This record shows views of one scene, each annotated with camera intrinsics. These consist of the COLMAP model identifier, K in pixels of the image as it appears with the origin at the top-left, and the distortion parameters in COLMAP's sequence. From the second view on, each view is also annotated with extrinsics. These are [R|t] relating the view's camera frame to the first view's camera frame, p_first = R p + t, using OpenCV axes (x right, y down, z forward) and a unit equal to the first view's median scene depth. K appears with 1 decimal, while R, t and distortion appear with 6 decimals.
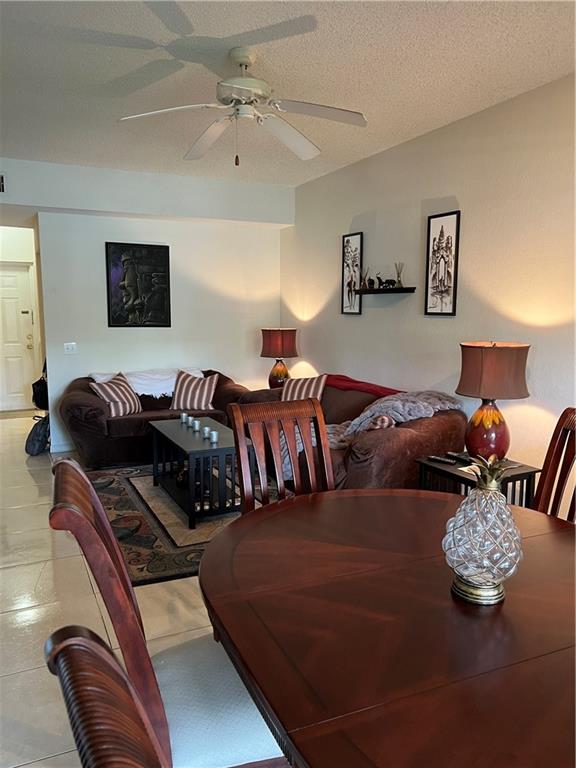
lens RADIAL K [[595.5, 0, 277.0], [0, 595.5, 386.8], [0, 0, 1]] dist [0.066628, -0.097381]
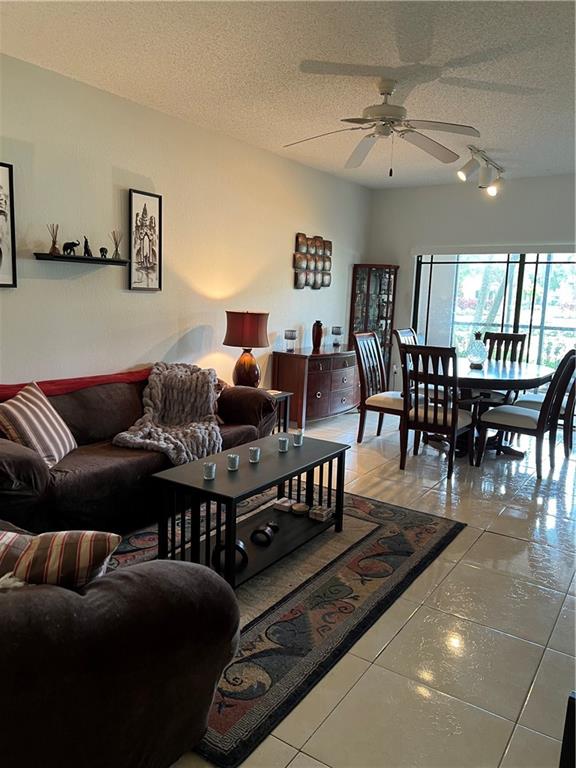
lens RADIAL K [[595.5, 0, 277.0], [0, 595.5, 386.8], [0, 0, 1]] dist [0.066628, -0.097381]
pose [[-0.530119, -0.153990, 0.833823, -0.754708], [0.078497, 0.970235, 0.229089, -0.178954], [-0.844282, 0.186897, -0.502252, 1.374866]]
